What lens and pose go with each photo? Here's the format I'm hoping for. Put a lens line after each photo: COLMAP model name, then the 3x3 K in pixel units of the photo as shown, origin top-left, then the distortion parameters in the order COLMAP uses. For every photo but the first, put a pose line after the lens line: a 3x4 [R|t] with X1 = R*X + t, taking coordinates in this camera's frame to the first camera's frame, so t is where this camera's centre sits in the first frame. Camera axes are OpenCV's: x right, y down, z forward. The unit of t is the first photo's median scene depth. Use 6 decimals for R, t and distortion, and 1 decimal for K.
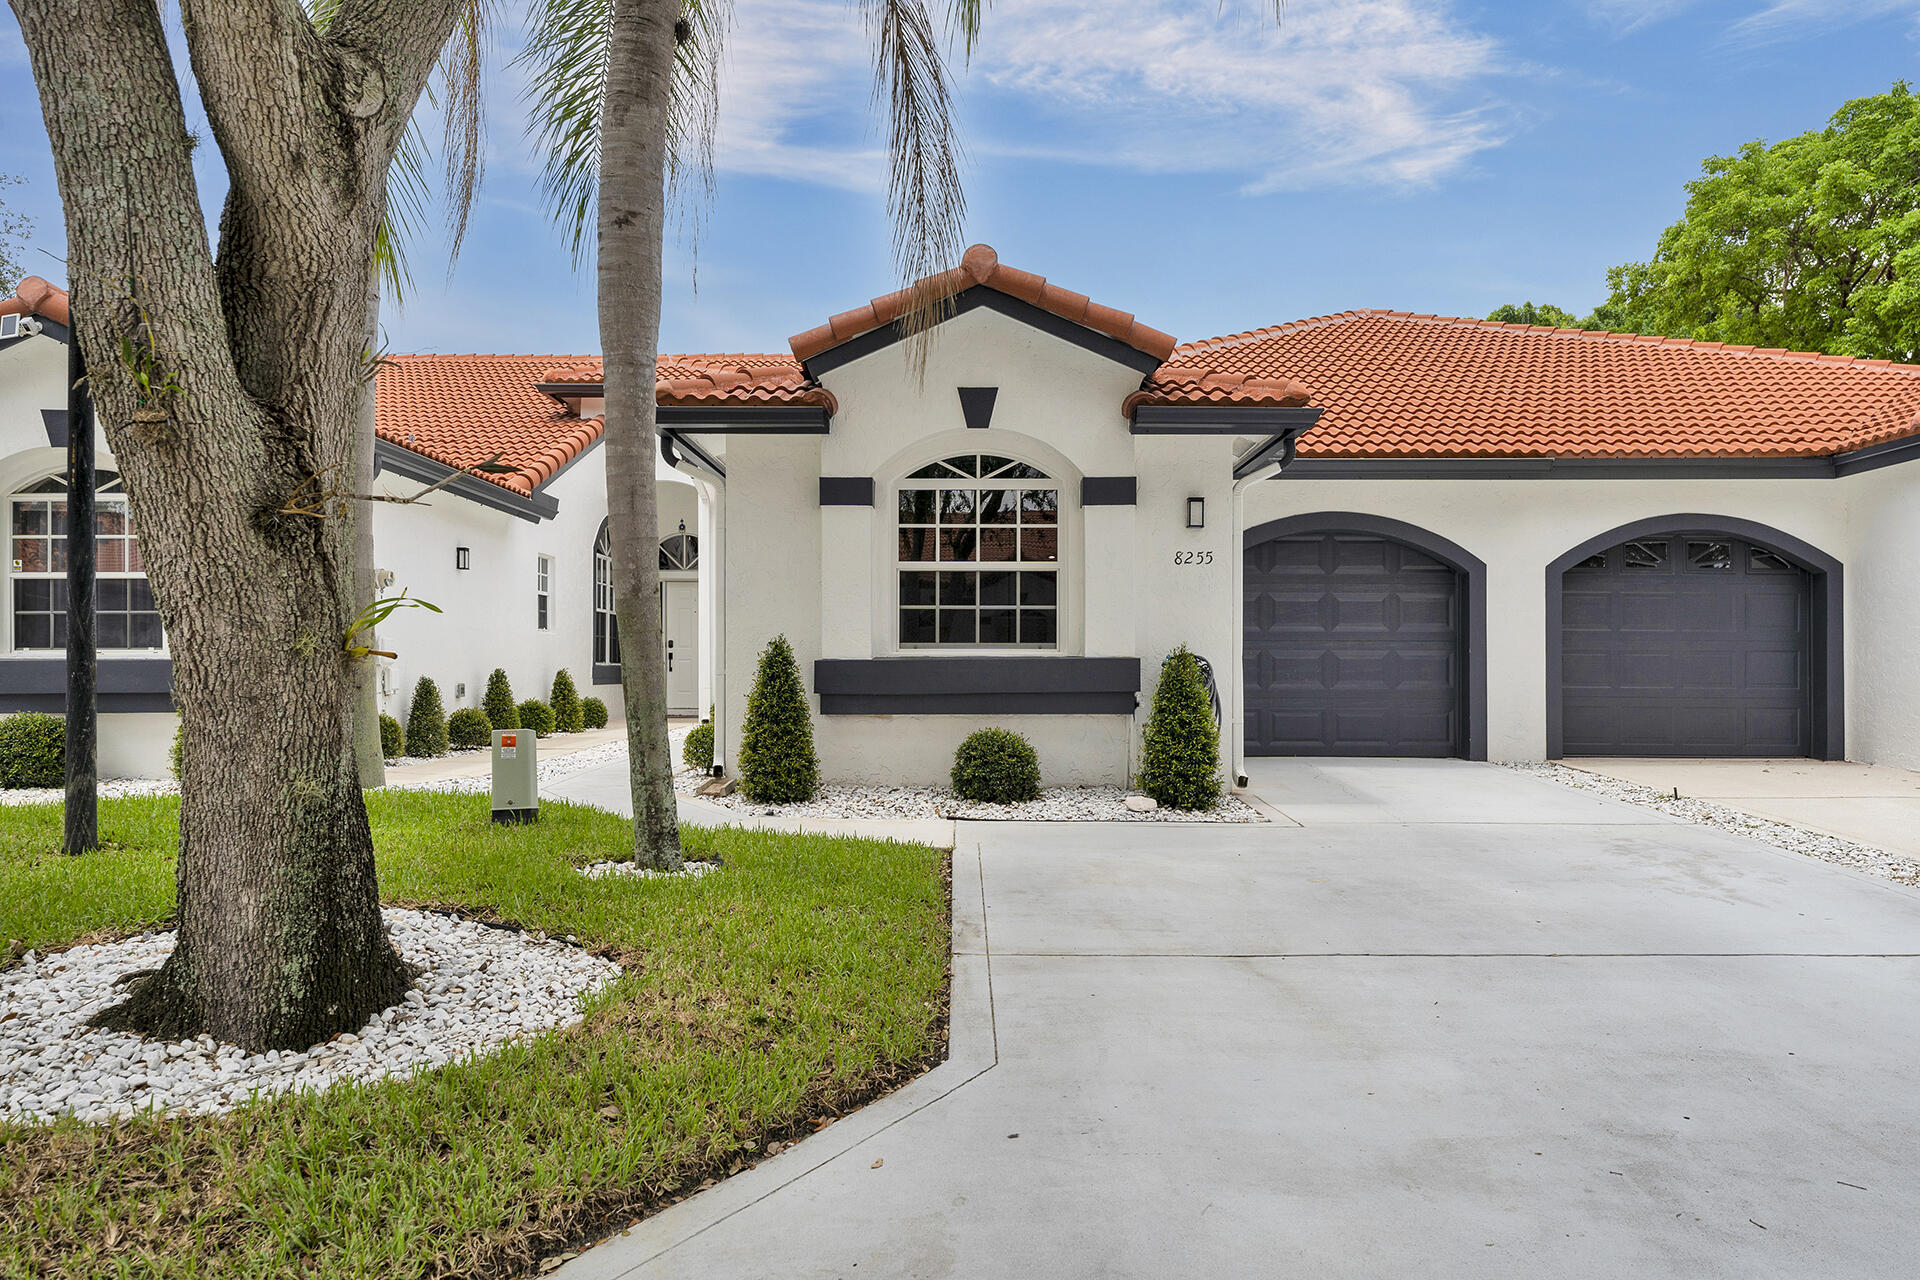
lens RADIAL K [[1256.6, 0, 960.0], [0, 1256.6, 640.0], [0, 0, 1]] dist [0.004918, -0.004993]
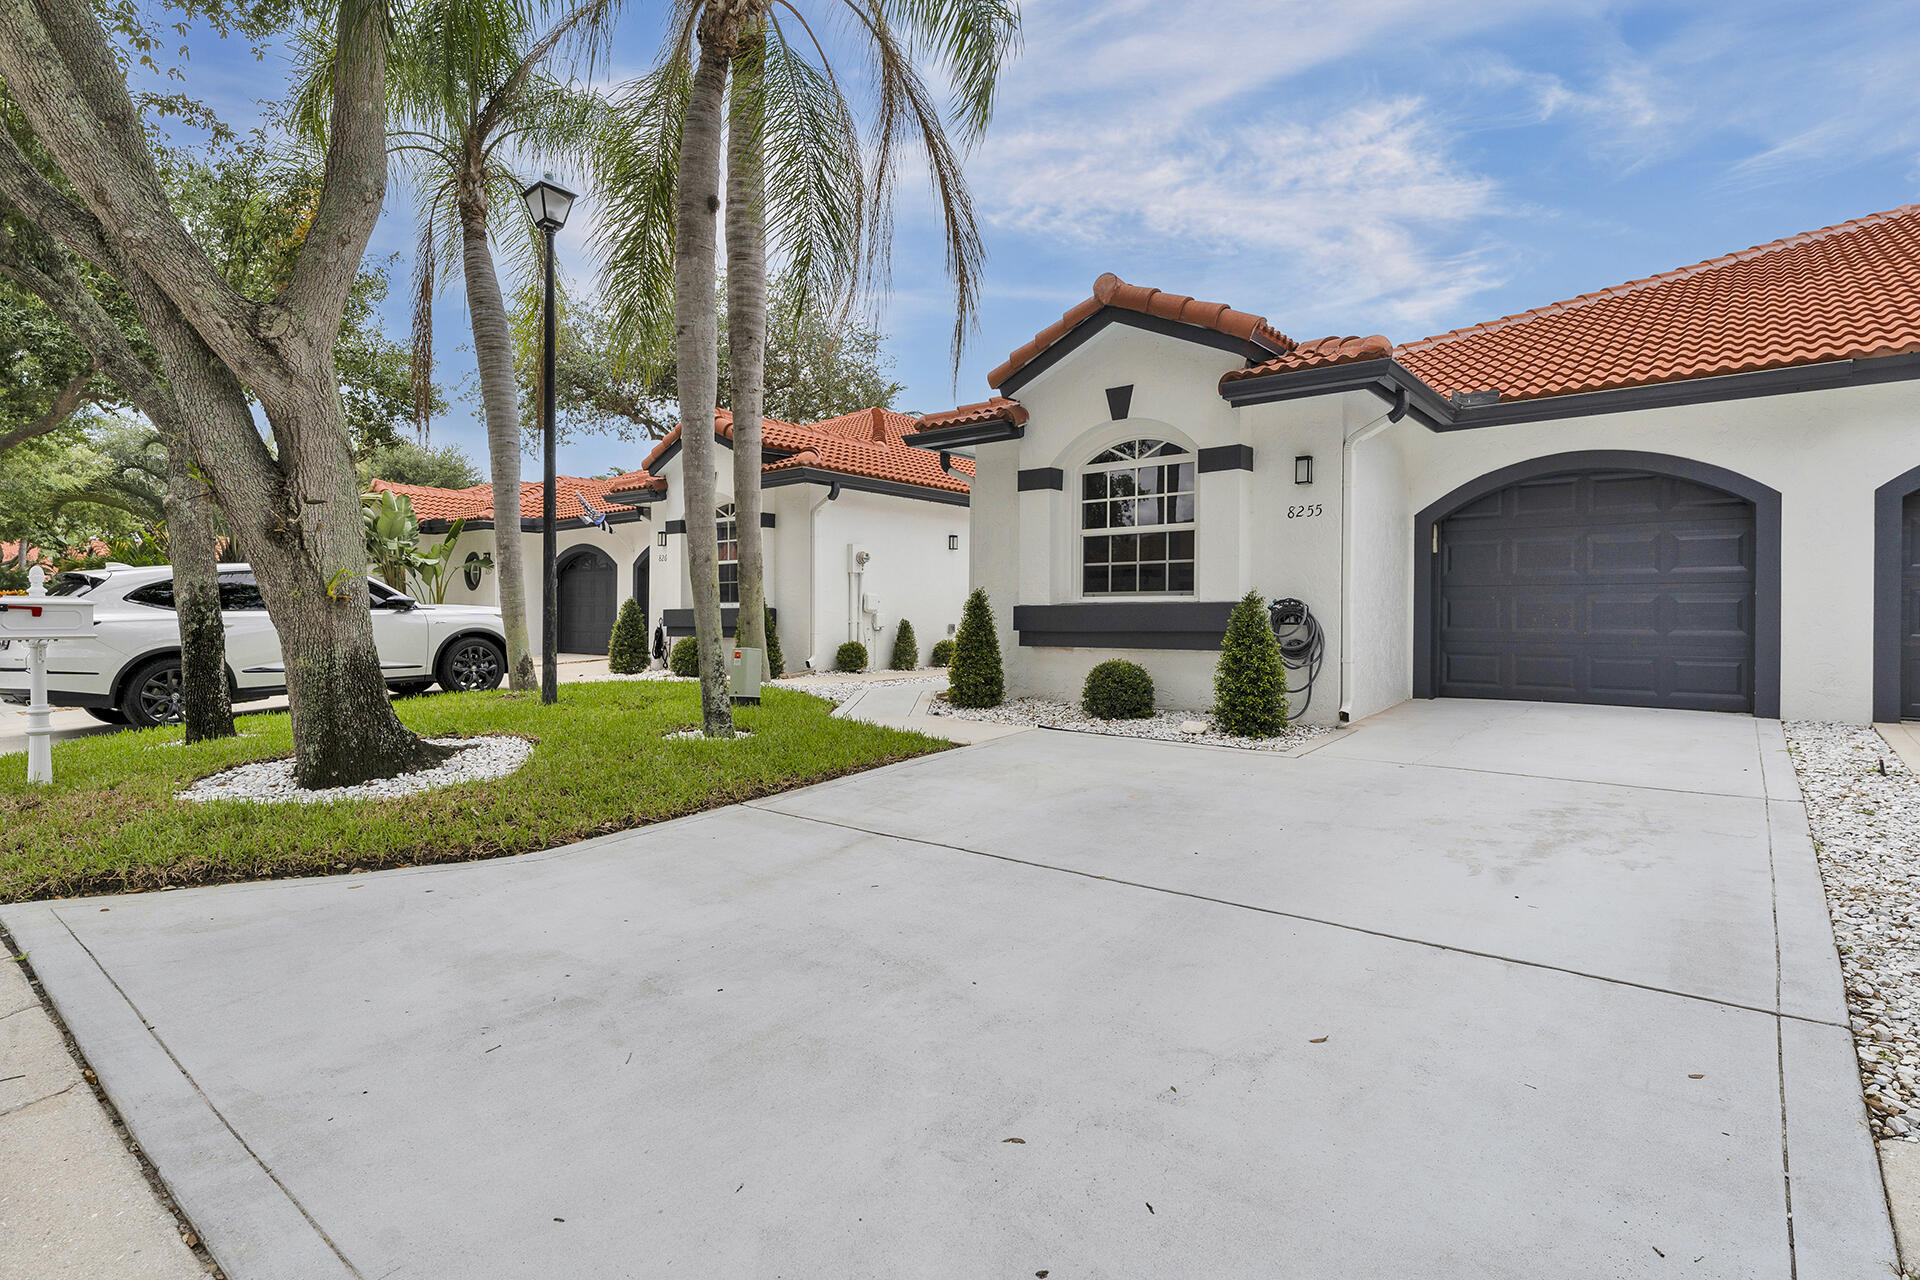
lens RADIAL K [[931.1, 0, 957.0], [0, 931.1, 608.1], [0, 0, 1]] dist [-0.003222, -0.001439]
pose [[0.783464, -0.003468, -0.621428, 0.455785], [0.010996, 0.999905, 0.008284, 0.009340], [0.621340, -0.013324, 0.783428, 0.168877]]
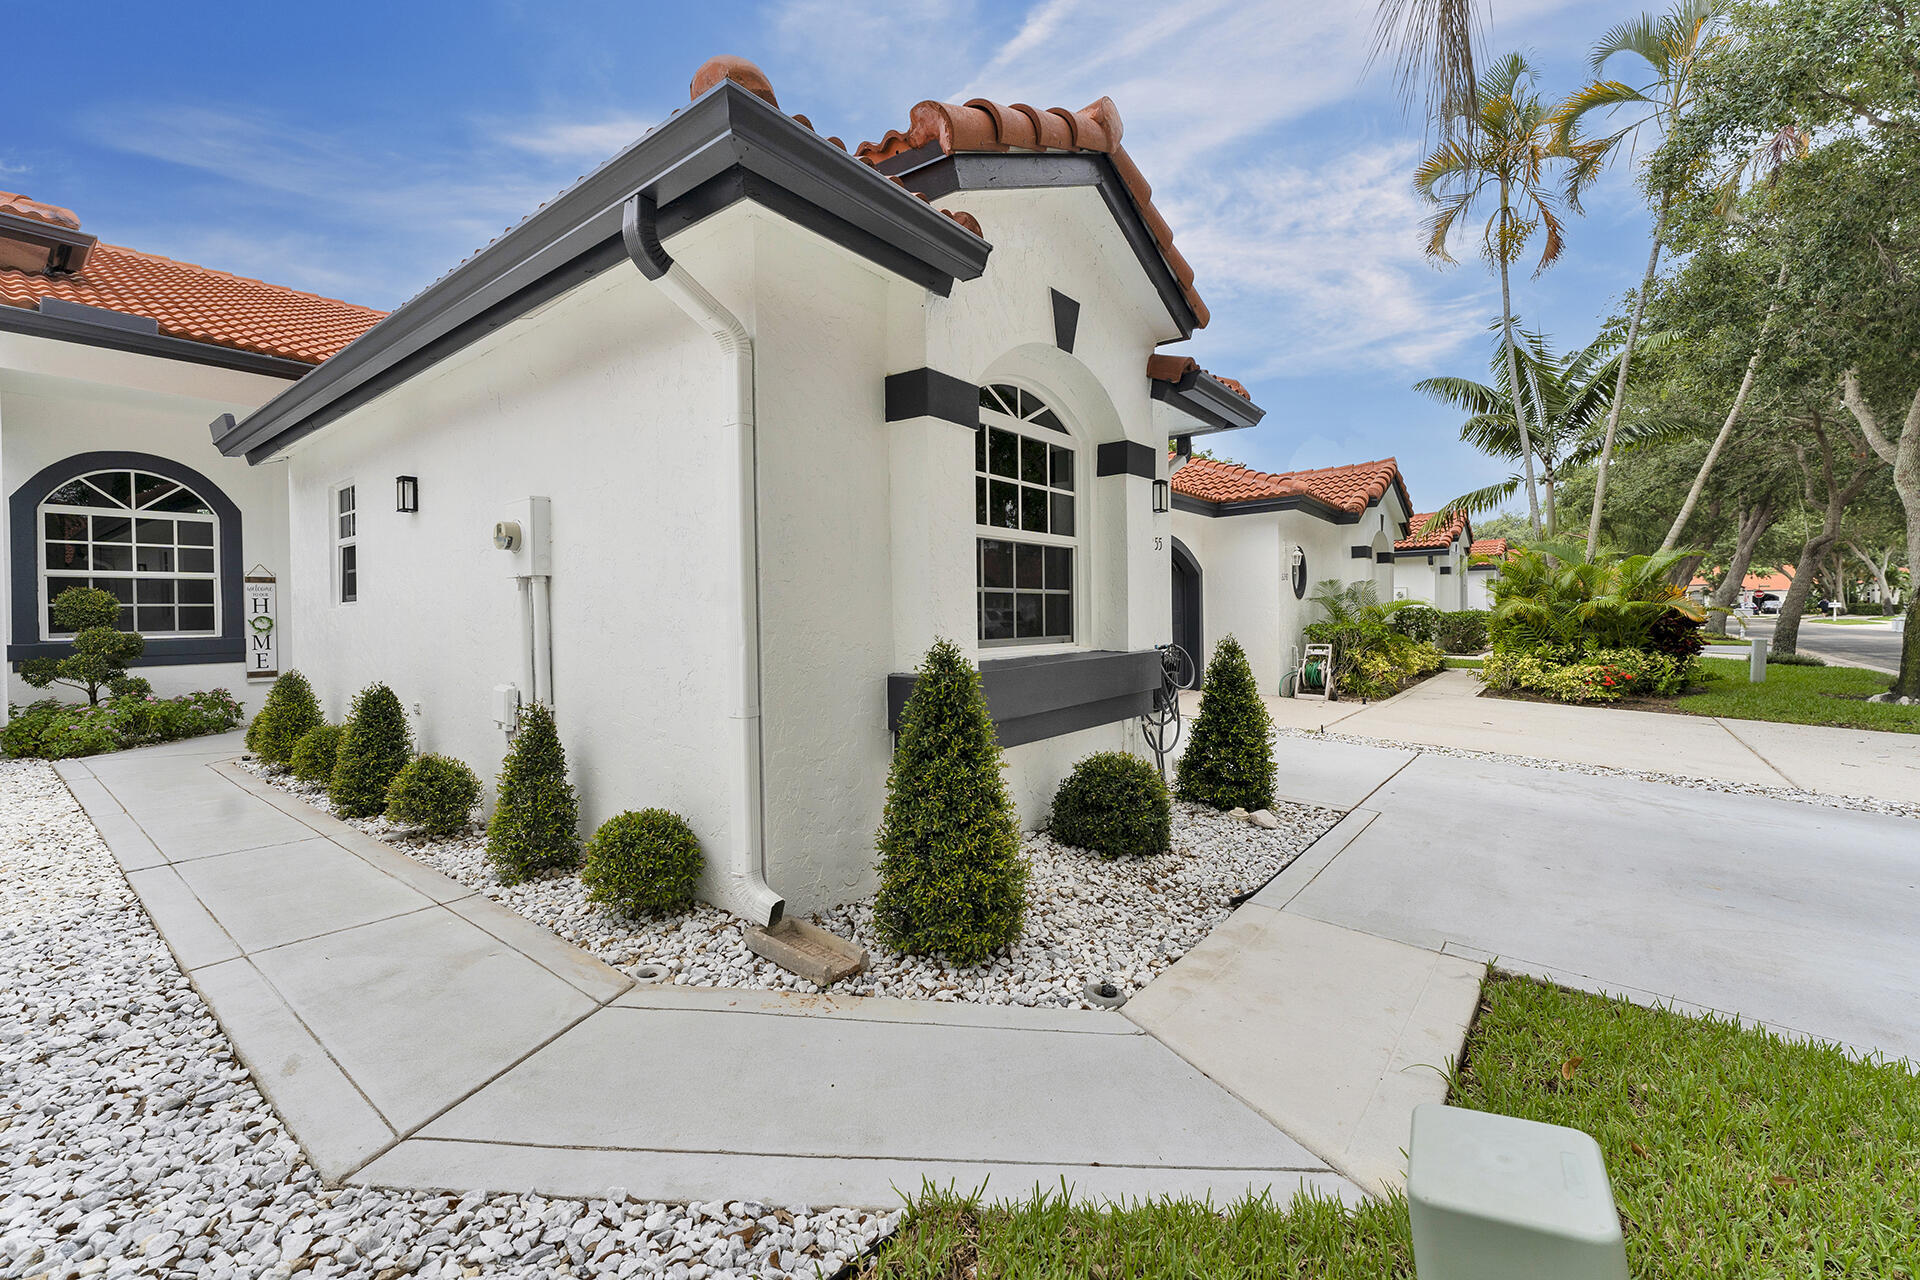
lens RADIAL K [[789.4, 0, 958.3], [0, 789.4, 607.5], [0, 0, 1]] dist [-0.000341, -0.000008]
pose [[0.613647, -0.002002, 0.789578, -0.387006], [-0.008128, 0.999928, 0.008852, -0.020422], [-0.789538, -0.011850, 0.613587, 0.751473]]
